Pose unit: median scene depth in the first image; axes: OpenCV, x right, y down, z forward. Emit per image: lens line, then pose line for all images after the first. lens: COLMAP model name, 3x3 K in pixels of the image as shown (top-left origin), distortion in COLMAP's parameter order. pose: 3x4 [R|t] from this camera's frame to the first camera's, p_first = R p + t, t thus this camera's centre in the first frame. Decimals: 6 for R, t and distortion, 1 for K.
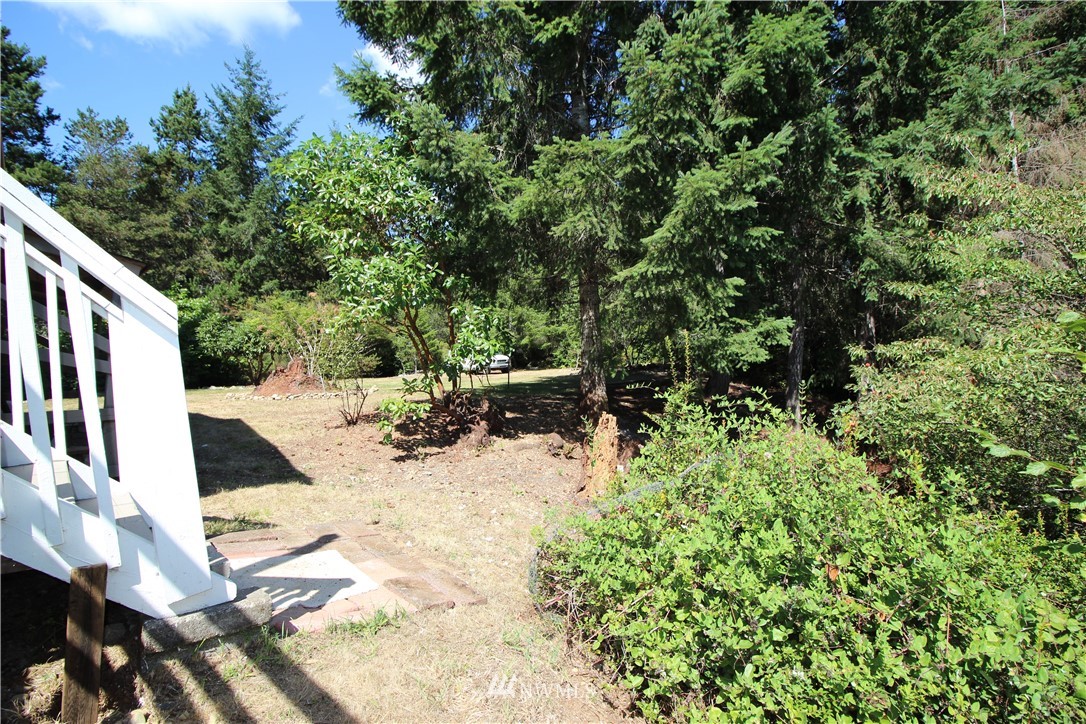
lens RADIAL K [[505.2, 0, 543.4], [0, 505.2, 352.3], [0, 0, 1]] dist [0.002538, -0.013941]
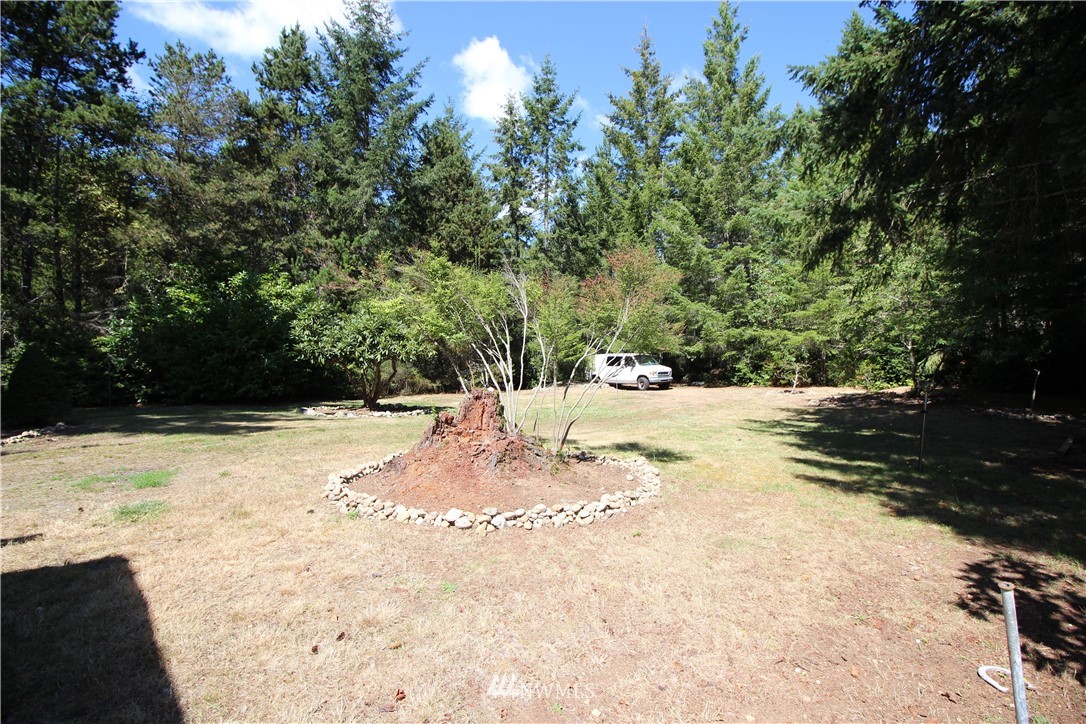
lens RADIAL K [[505.2, 0, 543.4], [0, 505.2, 352.3], [0, 0, 1]] dist [0.002538, -0.013941]
pose [[0.985996, 0.028112, -0.164382, -0.178047], [-0.028671, 0.999588, -0.001030, -0.011360], [0.164286, 0.005728, 0.986396, 0.284738]]
